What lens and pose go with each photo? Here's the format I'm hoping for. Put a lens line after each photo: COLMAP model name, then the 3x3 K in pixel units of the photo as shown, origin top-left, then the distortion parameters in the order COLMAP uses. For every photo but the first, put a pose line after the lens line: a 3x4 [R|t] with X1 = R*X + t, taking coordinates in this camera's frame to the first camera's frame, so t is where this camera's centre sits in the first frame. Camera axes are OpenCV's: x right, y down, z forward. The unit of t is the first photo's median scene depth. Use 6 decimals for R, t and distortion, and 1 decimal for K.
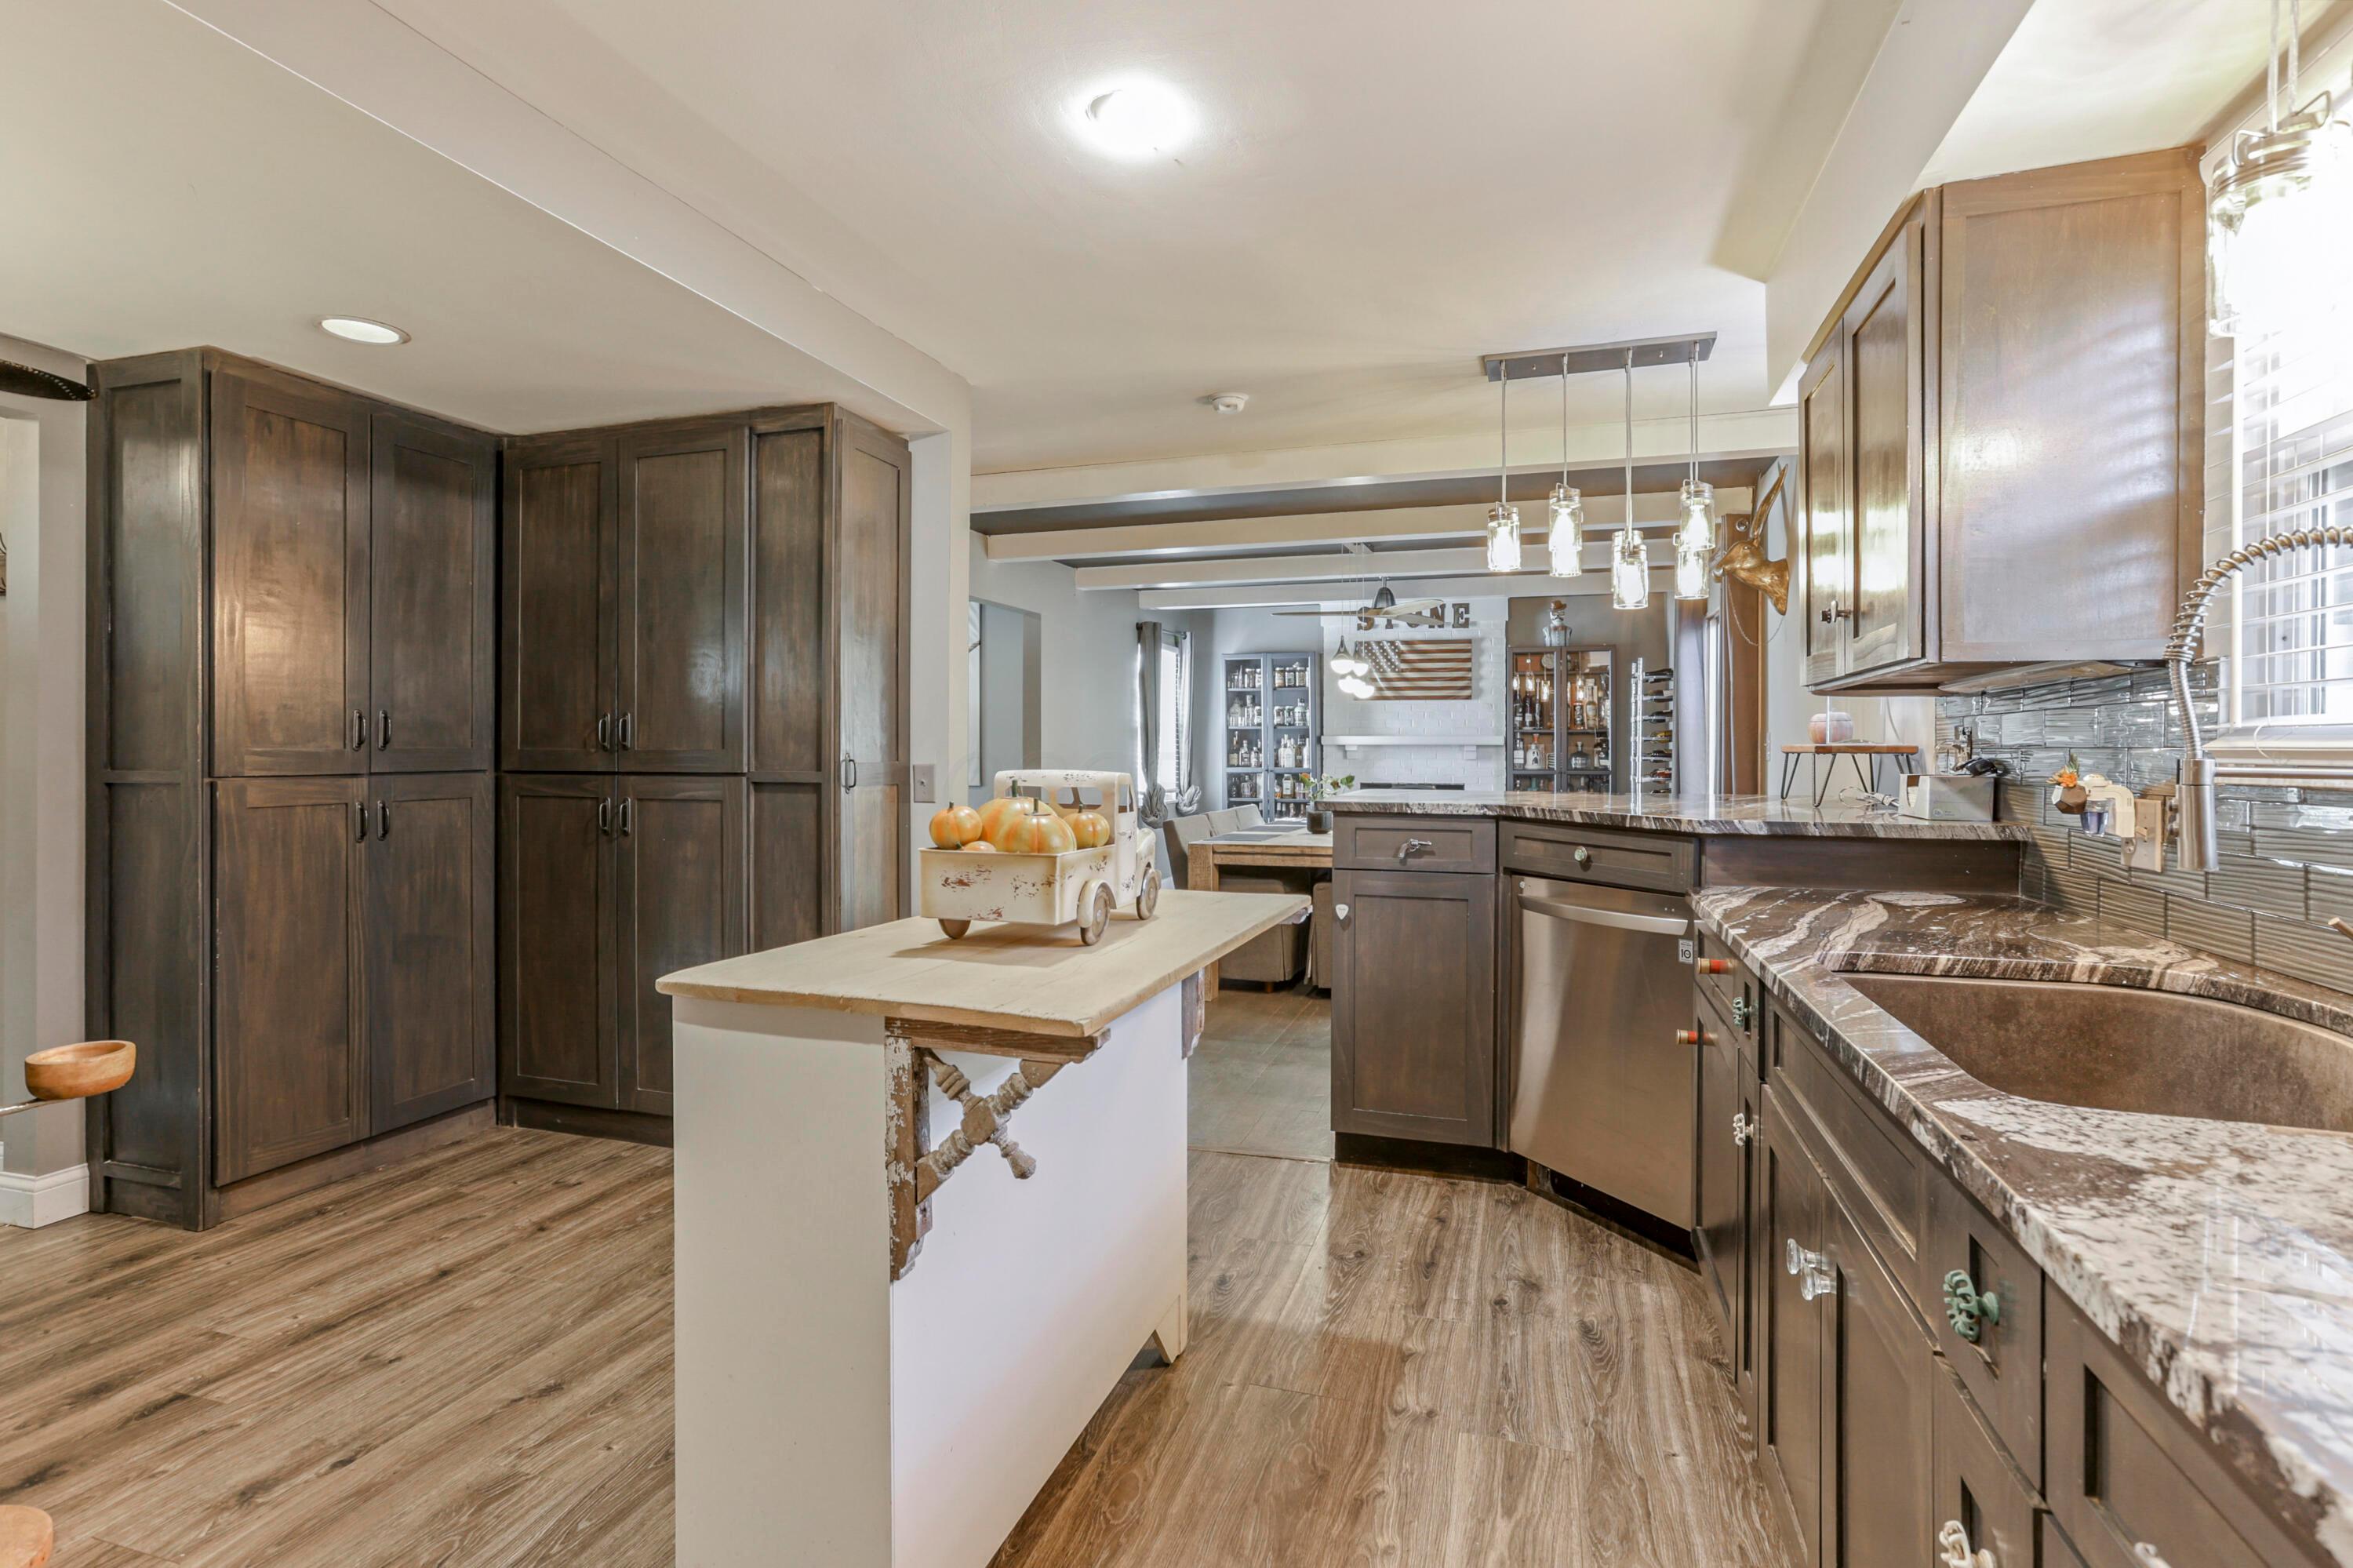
lens RADIAL K [[1094.4, 0, 1176.1], [0, 1094.4, 754.1], [0, 0, 1]] dist [-0.027371, 0.012143]
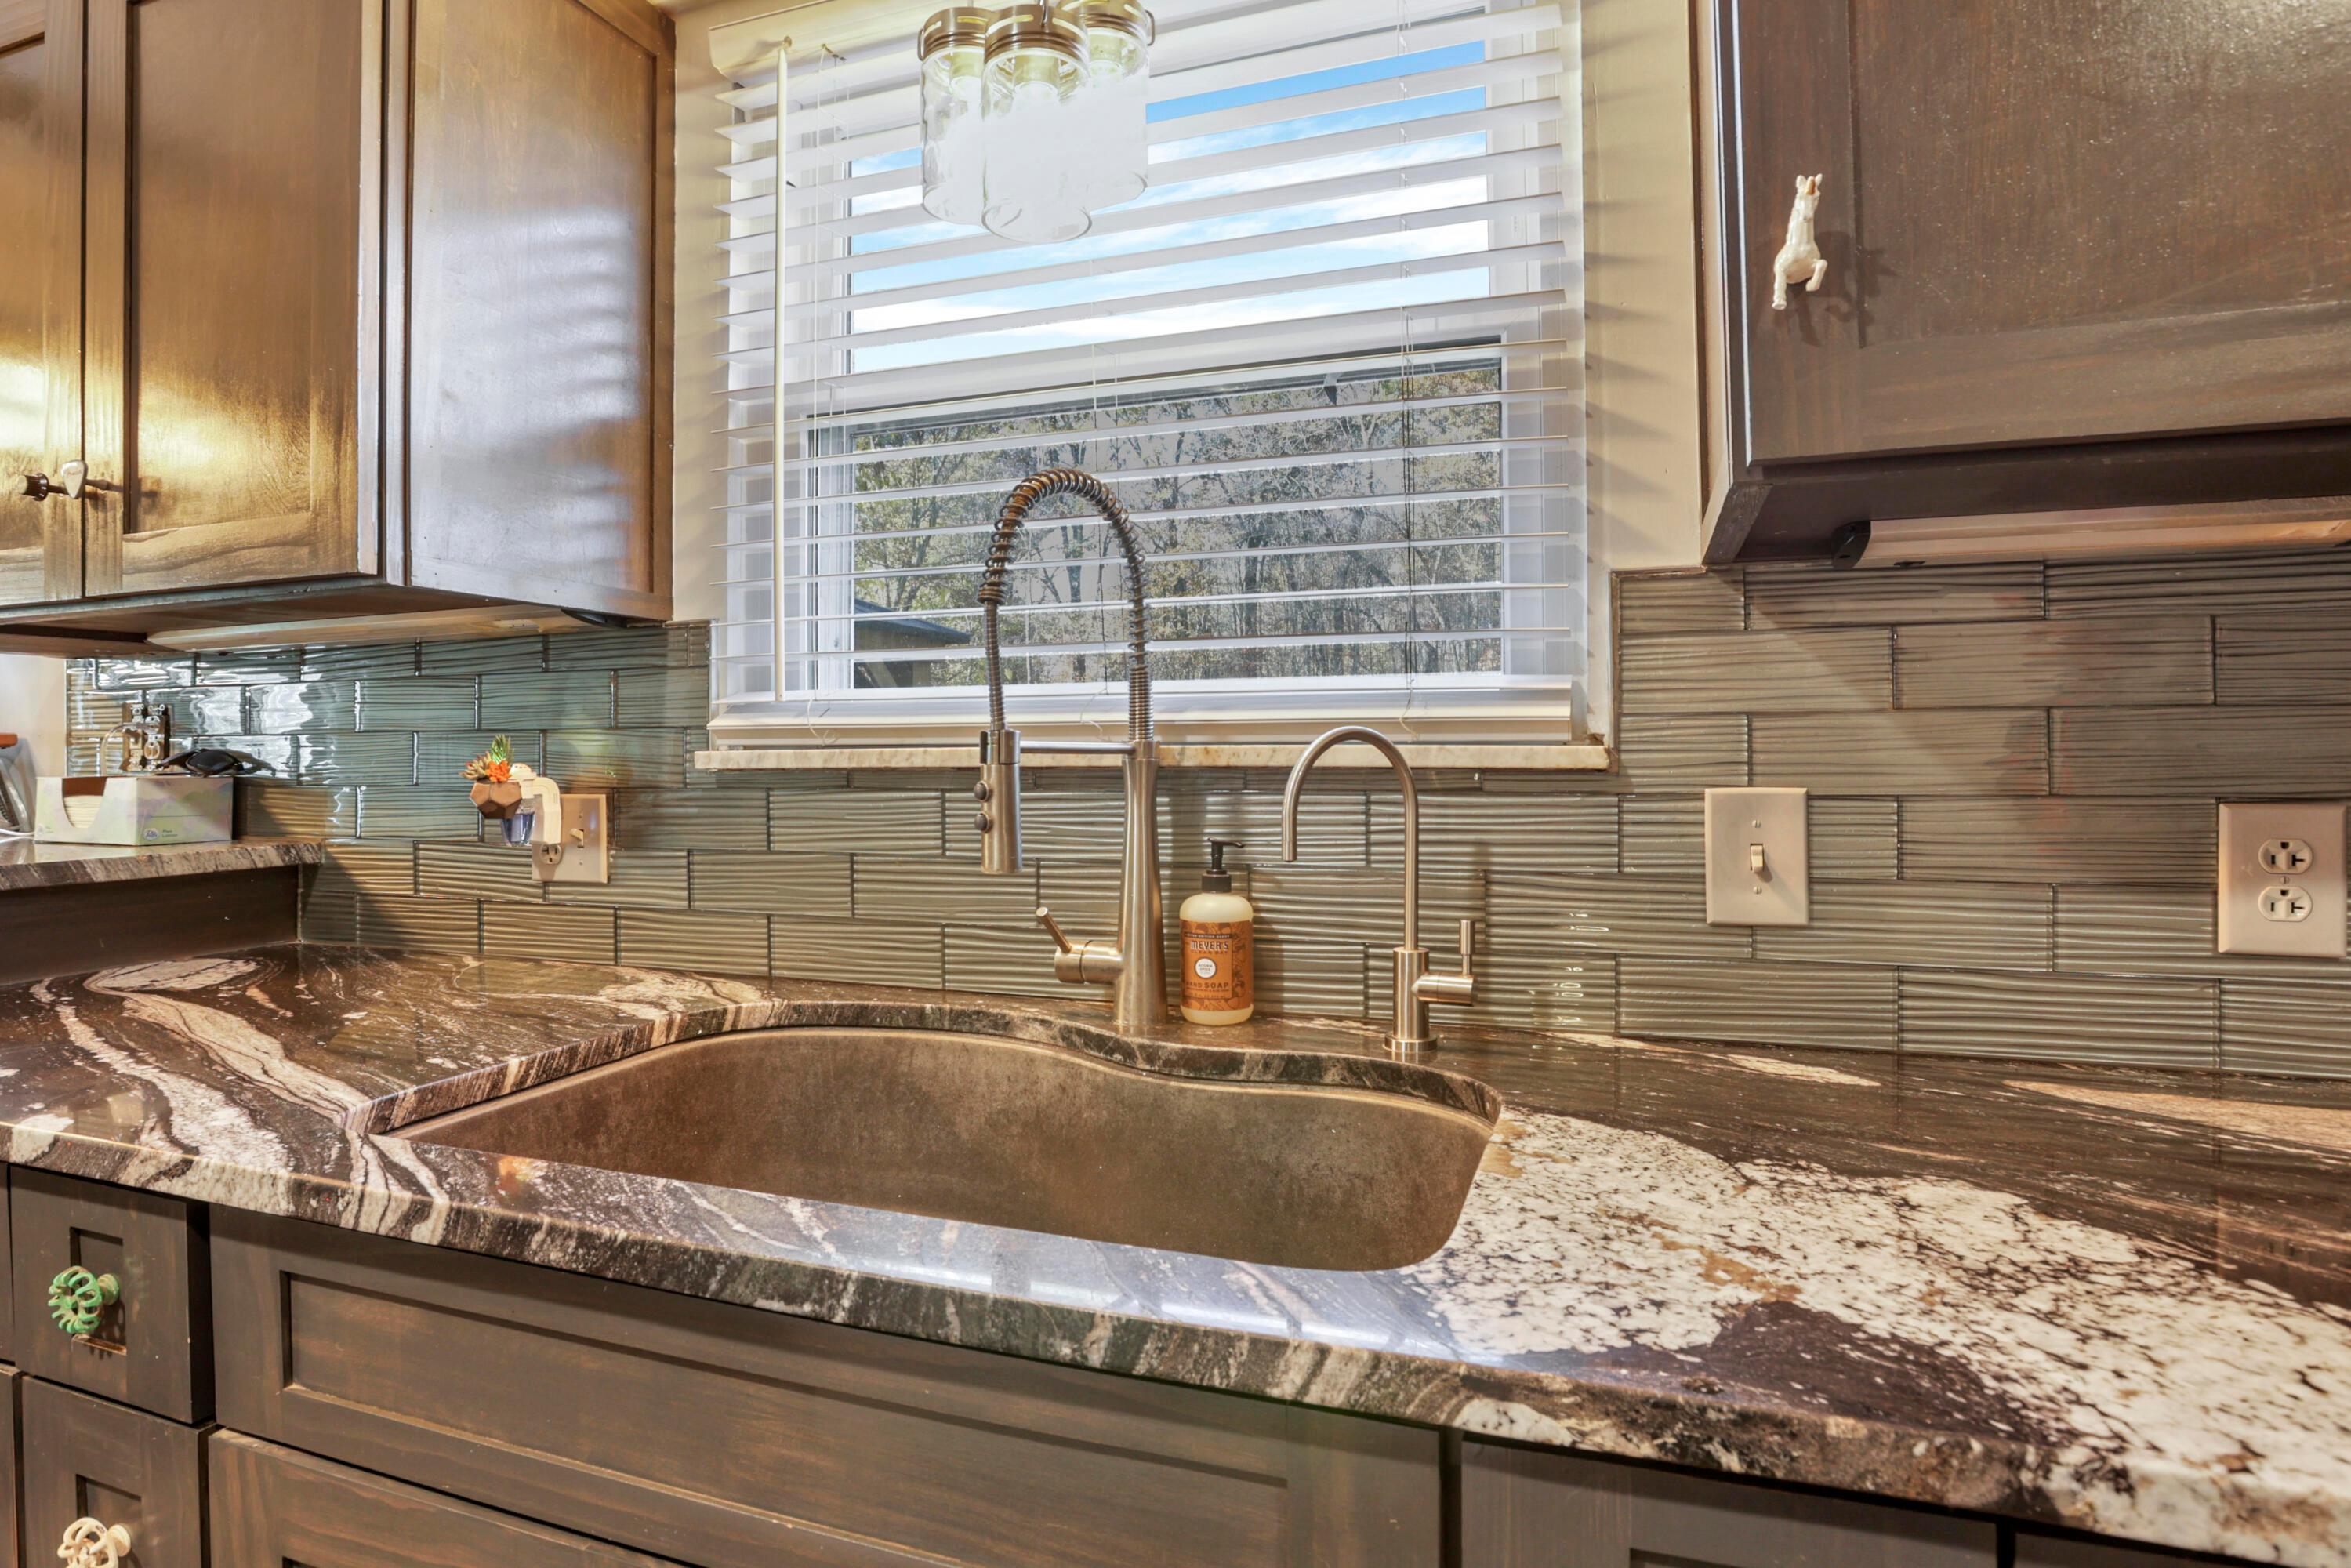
lens RADIAL K [[1093.5, 0, 1156.5], [0, 1093.5, 754.0], [0, 0, 1]] dist [-0.027371, 0.012143]
pose [[-0.011662, 0.011830, 0.999862, 0.054026], [0.003718, 0.999924, -0.011787, 0.013114], [-0.999925, 0.003580, -0.011705, 0.326641]]
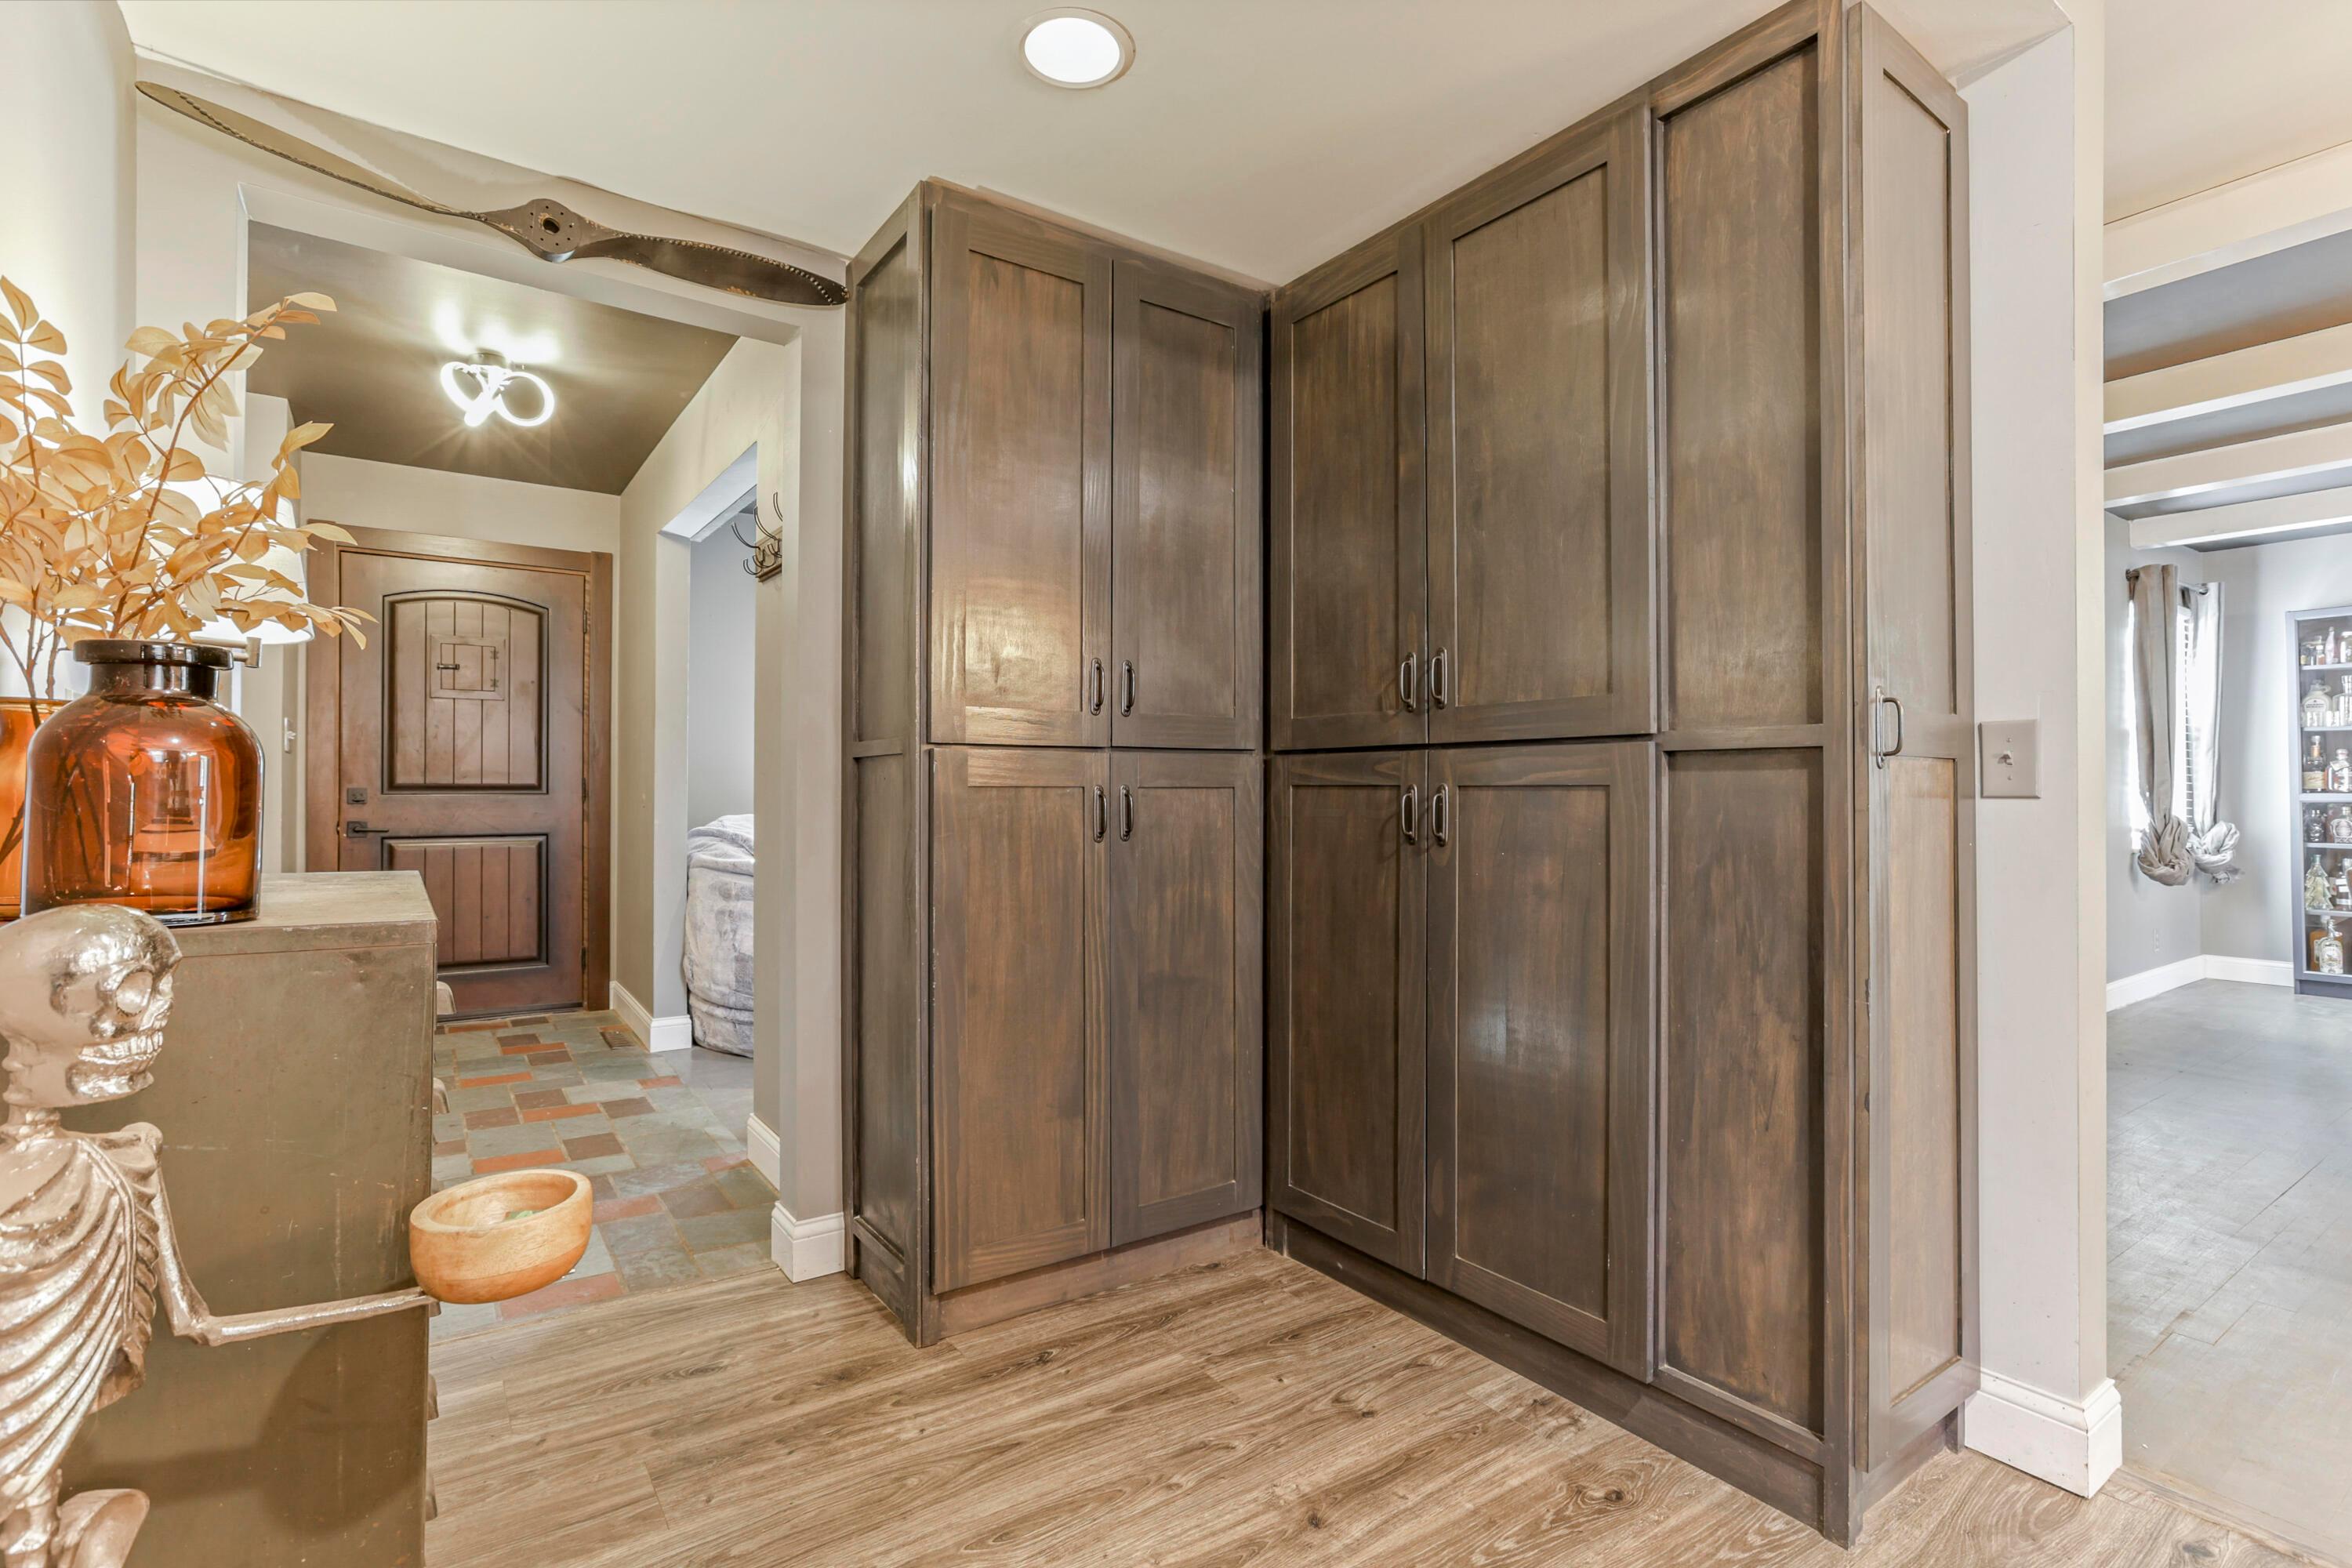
lens RADIAL K [[1093.9, 0, 1168.0], [0, 1093.9, 783.6], [0, 0, 1]] dist [-0.027371, 0.012143]
pose [[0.784910, -0.006195, -0.619578, -0.247682], [-0.001827, 0.999923, -0.012313, 0.048448], [0.619607, 0.010797, 0.784838, 0.424646]]
